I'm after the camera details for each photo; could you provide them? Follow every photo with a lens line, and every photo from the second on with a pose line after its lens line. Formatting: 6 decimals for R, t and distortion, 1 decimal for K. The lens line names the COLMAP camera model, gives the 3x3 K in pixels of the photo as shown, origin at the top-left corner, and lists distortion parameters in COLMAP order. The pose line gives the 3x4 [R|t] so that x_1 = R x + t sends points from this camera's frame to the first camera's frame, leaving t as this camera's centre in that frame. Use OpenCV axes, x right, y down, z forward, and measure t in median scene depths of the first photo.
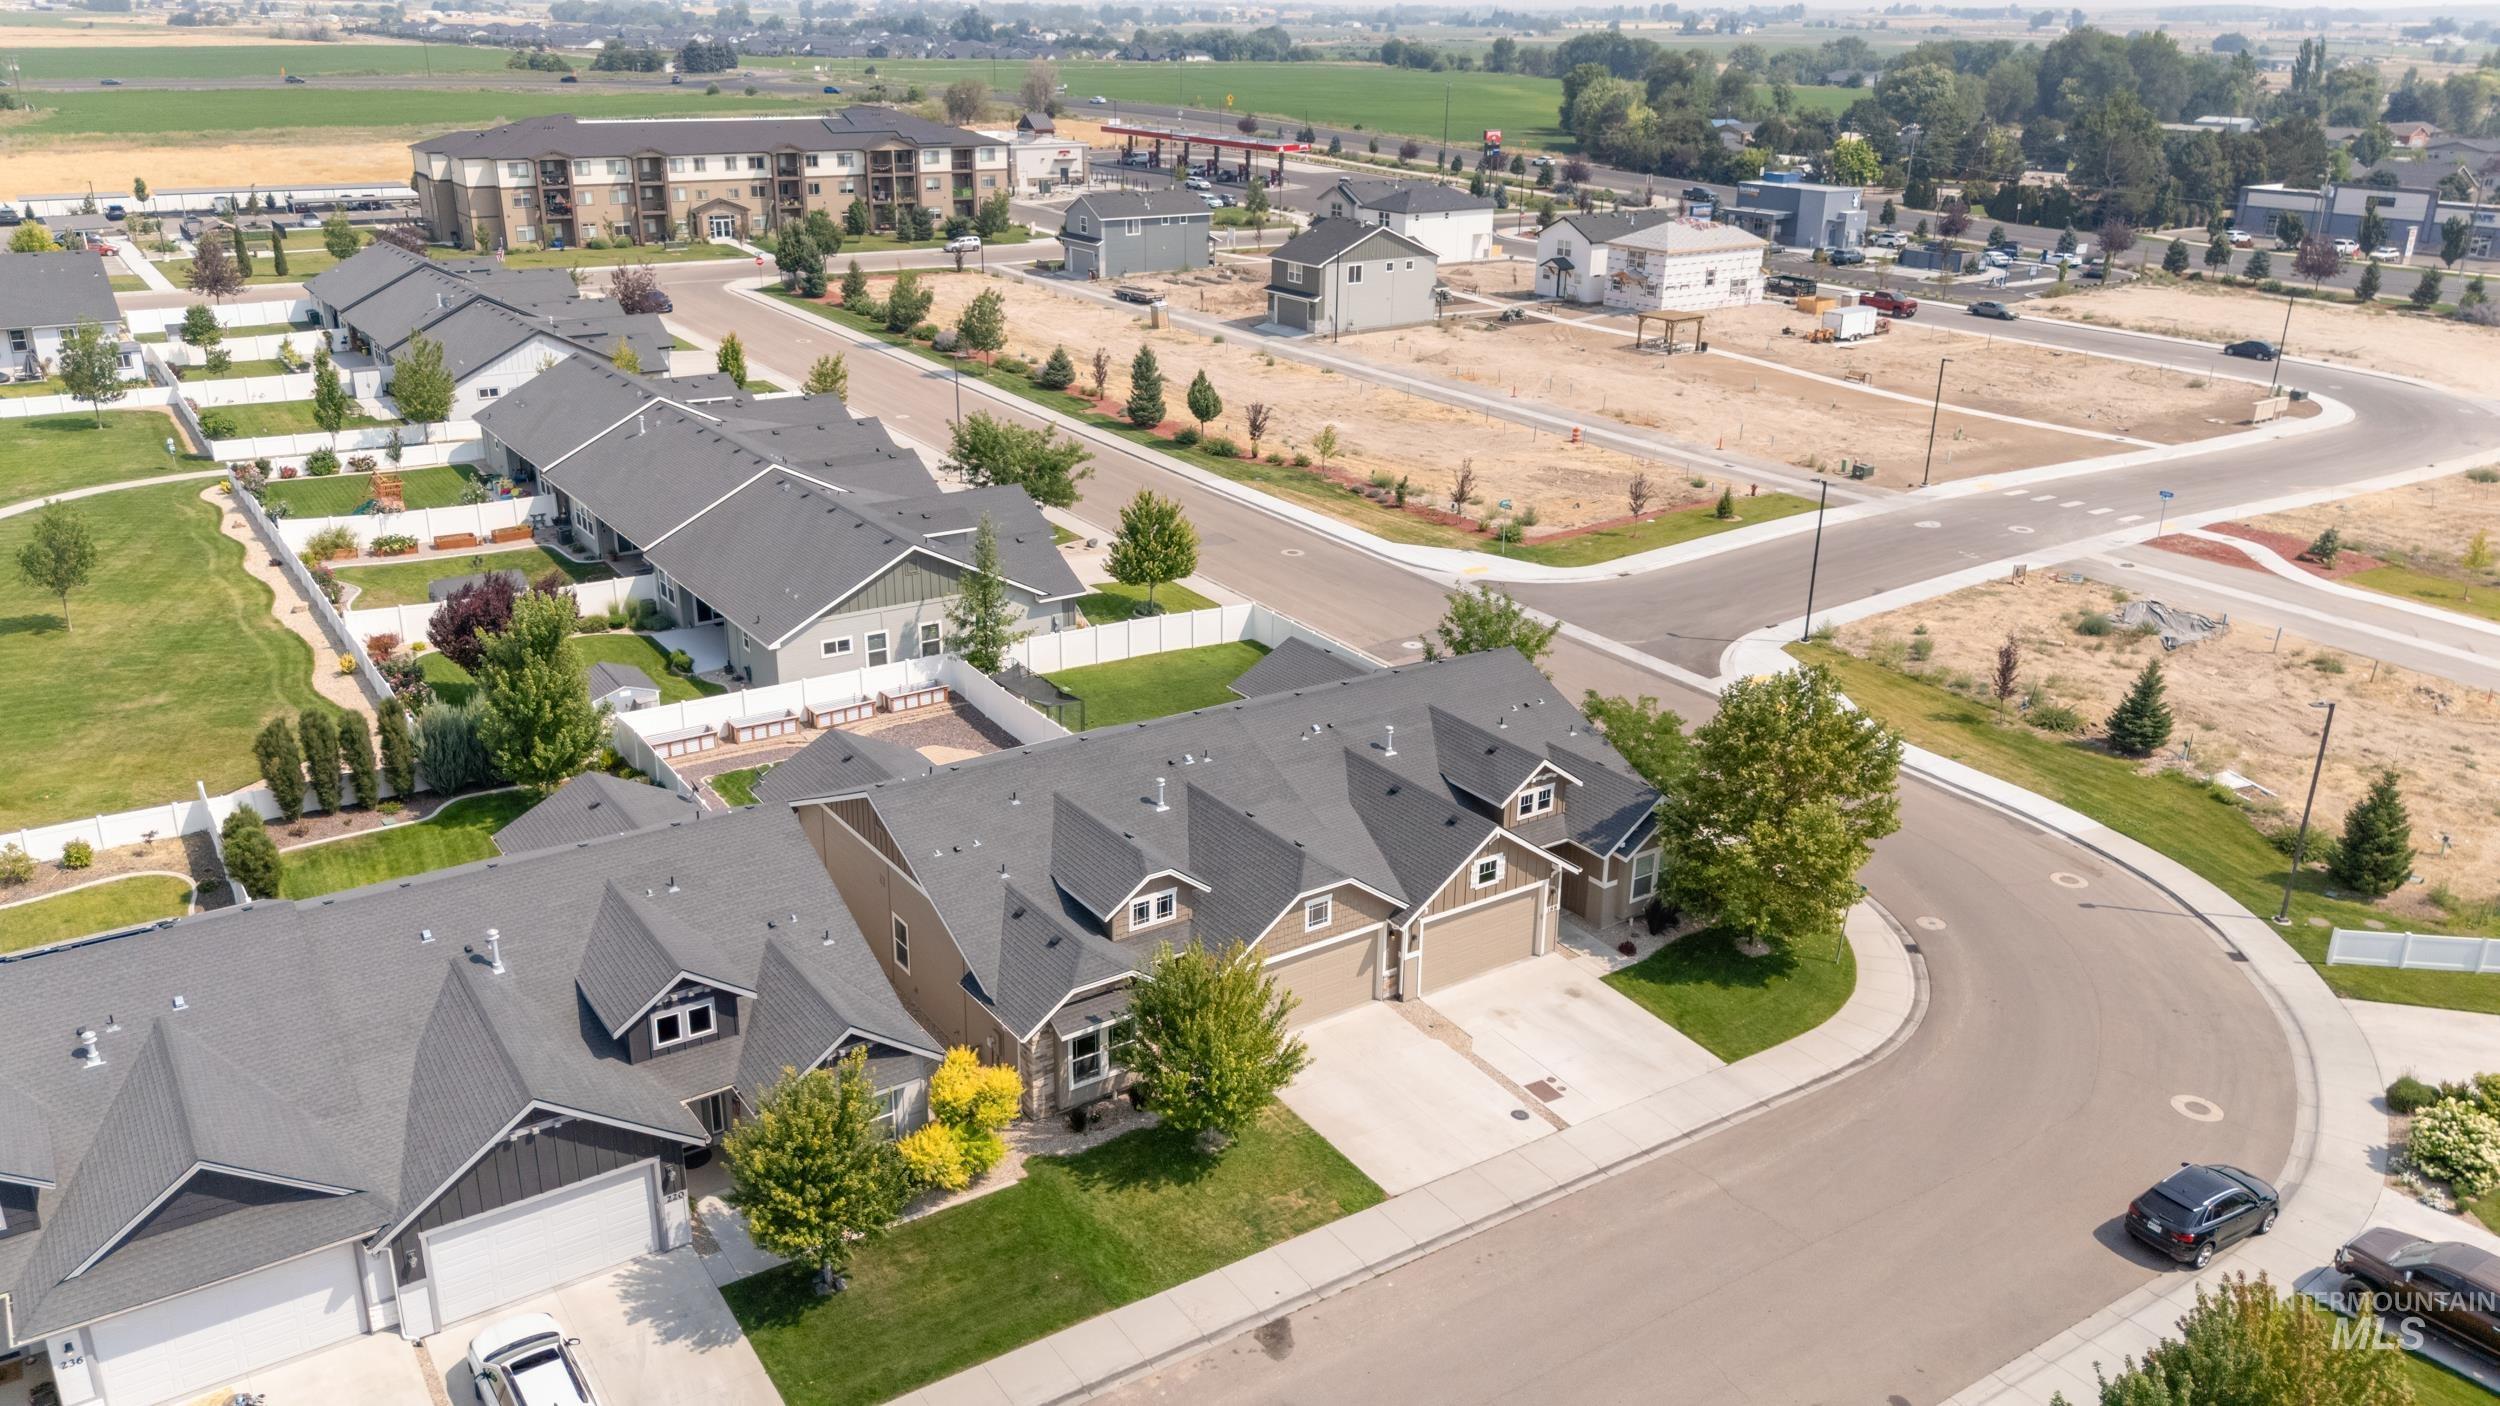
lens RADIAL K [[1851.1, 0, 1250.0], [0, 1851.1, 703.0], [0, 0, 1]] dist [0.072786, -0.061818]
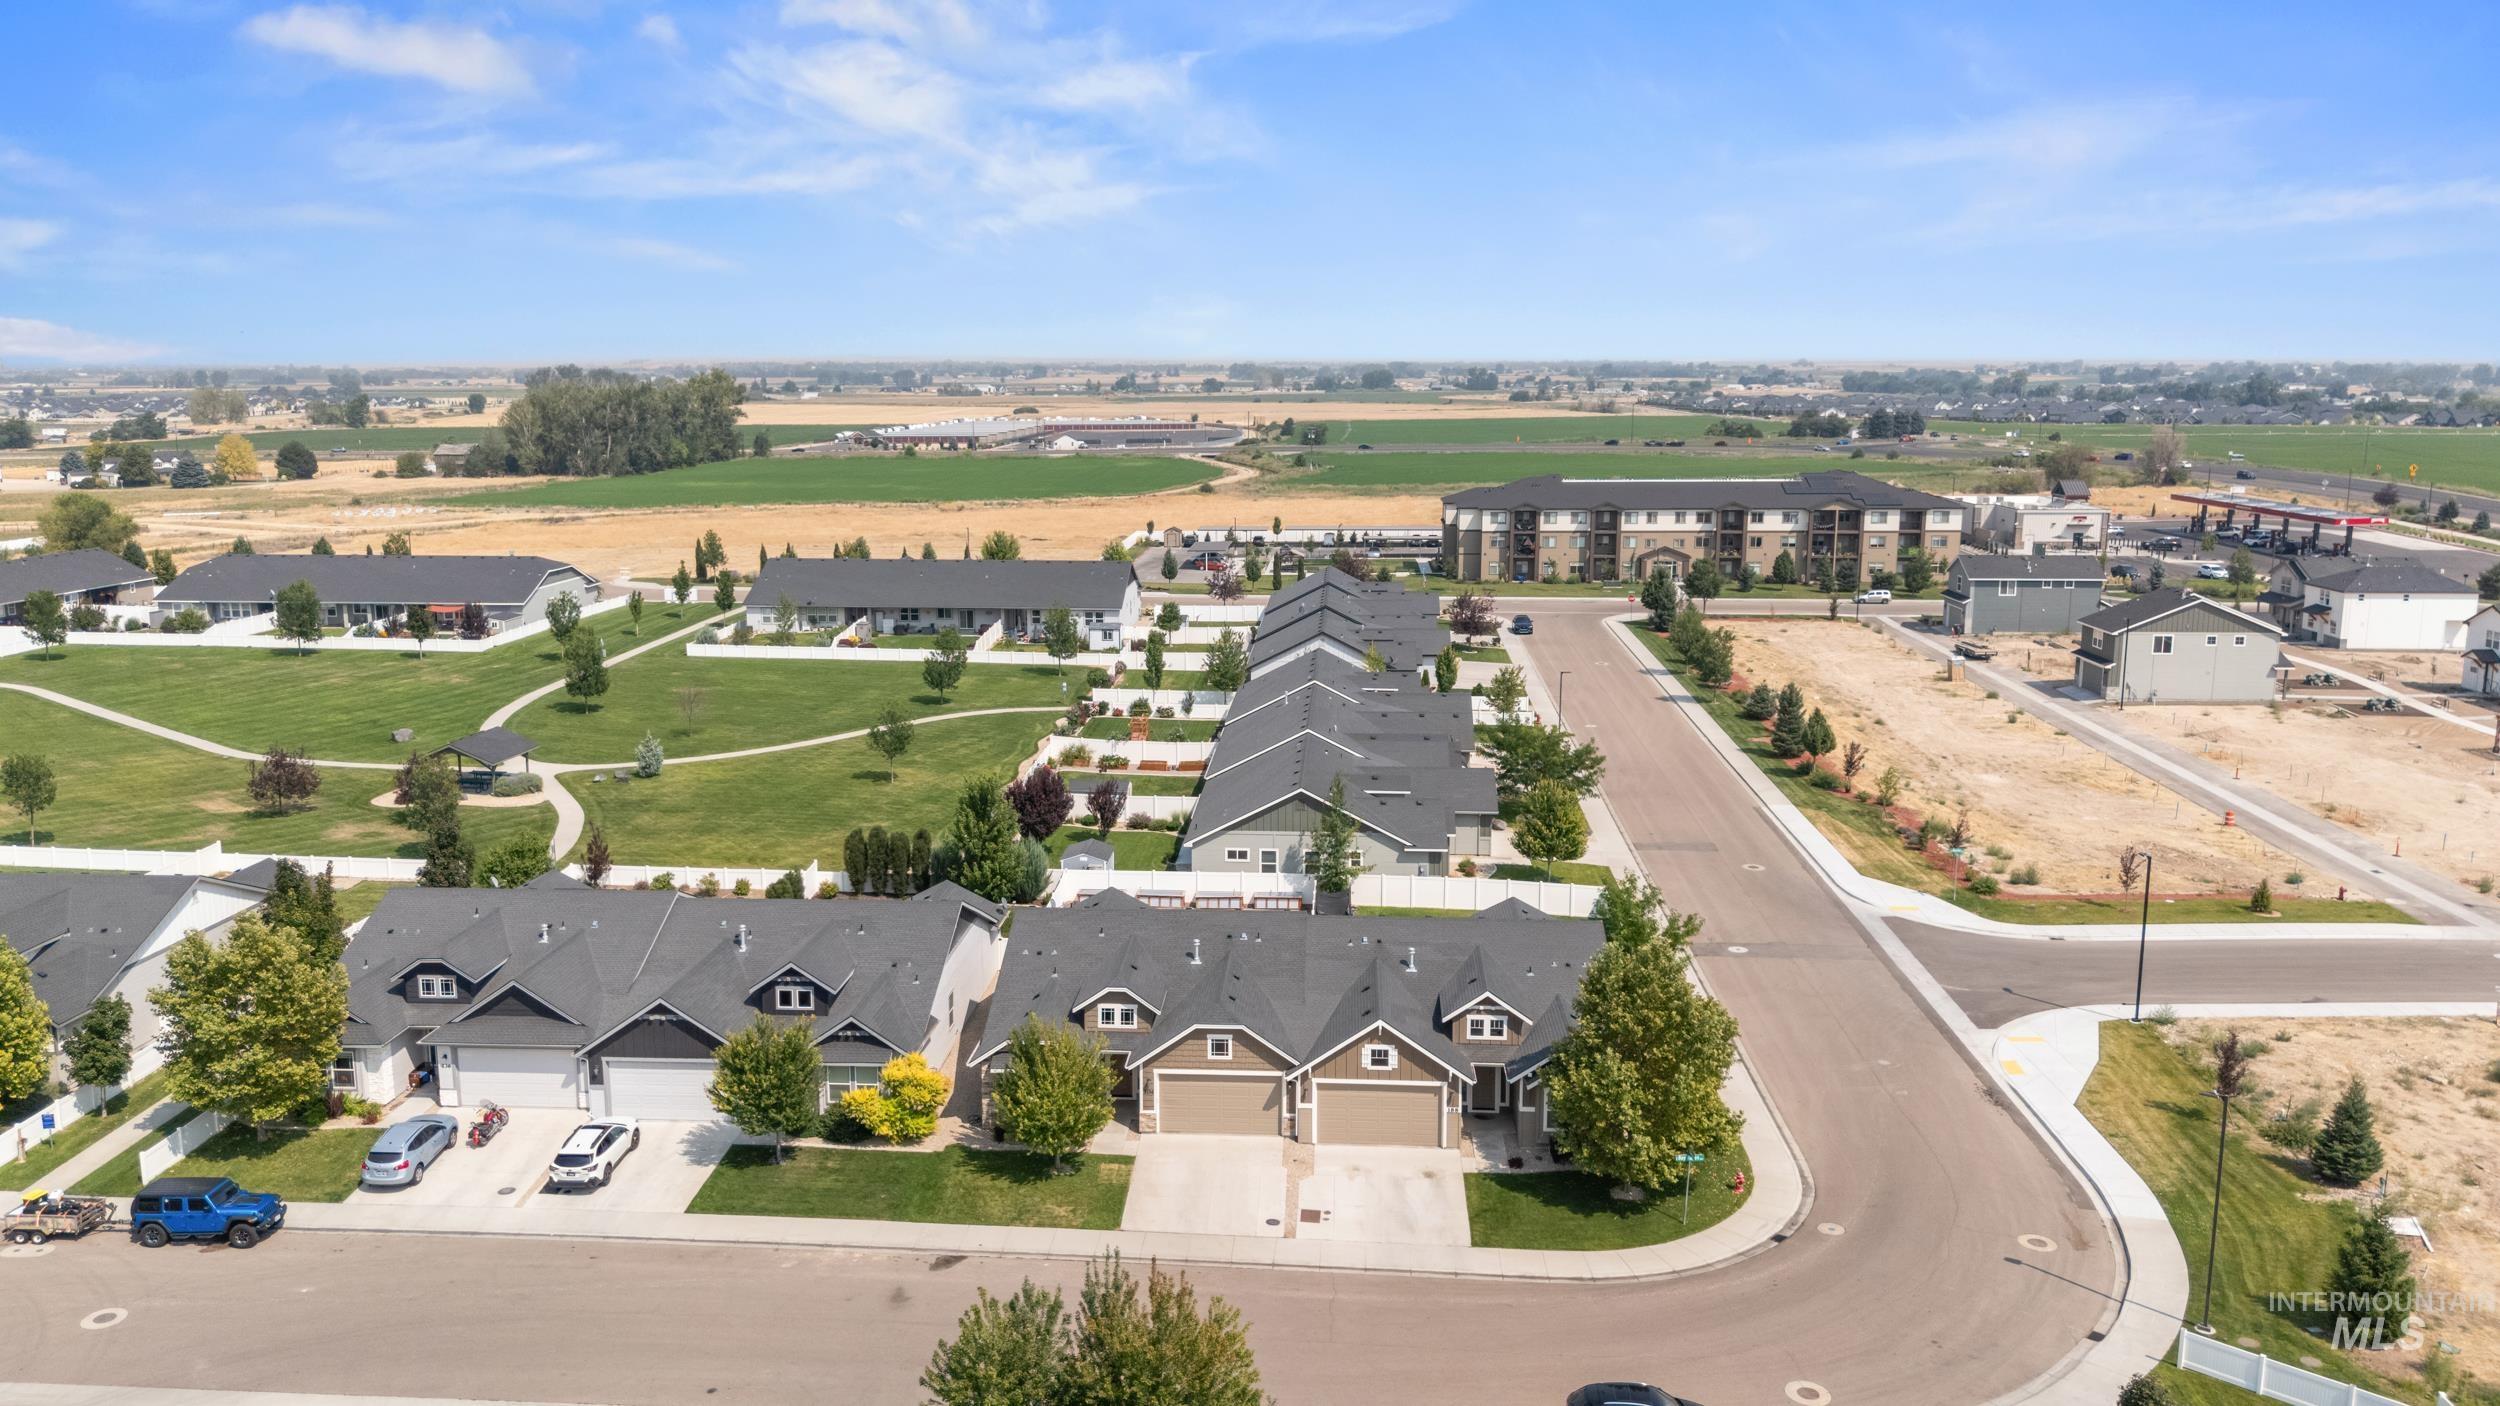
lens RADIAL K [[1851.1, 0, 1250.0], [0, 1851.1, 703.0], [0, 0, 1]] dist [0.072786, -0.061818]
pose [[0.791701, 0.096810, -0.603190, 0.412300], [-0.204824, 0.972279, -0.112789, 0.008516], [0.575549, 0.212843, 0.789583, -0.053905]]
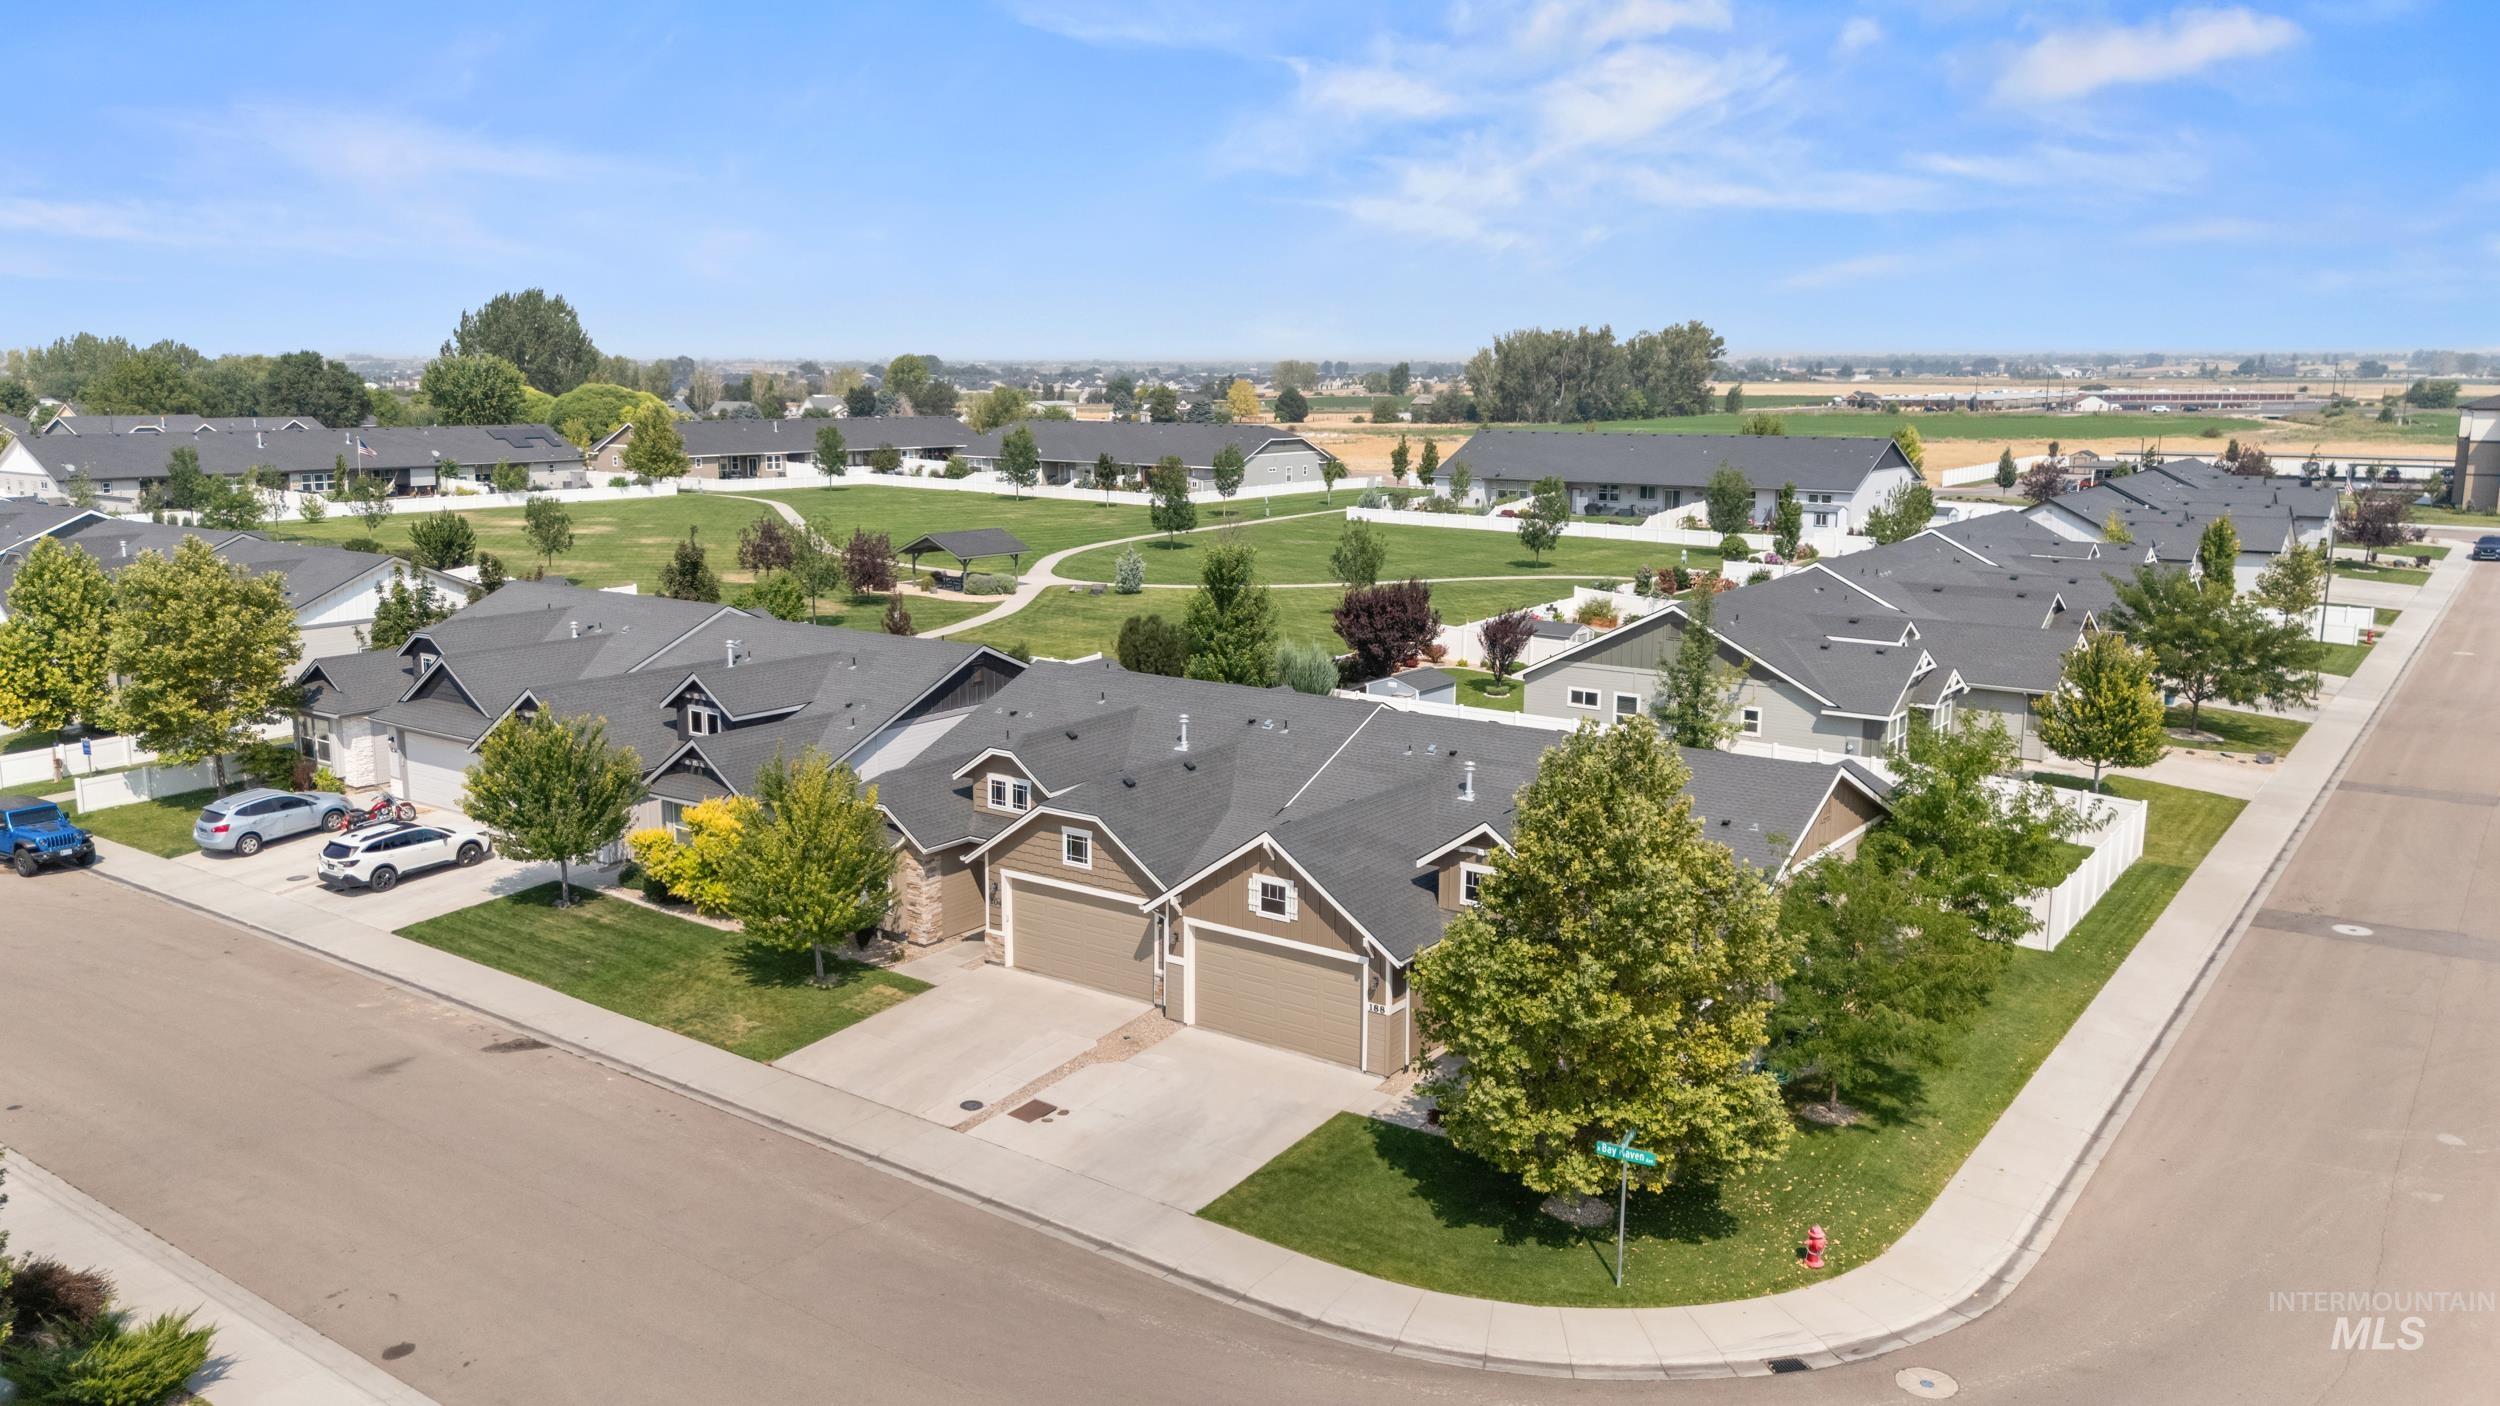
lens RADIAL K [[1851.1, 0, 1250.0], [0, 1851.1, 703.0], [0, 0, 1]] dist [0.072786, -0.061818]
pose [[0.338923, 0.154967, -0.927964, 0.421388], [-0.327699, 0.944019, 0.037962, -0.005489], [0.881898, 0.291227, 0.370732, 0.353970]]
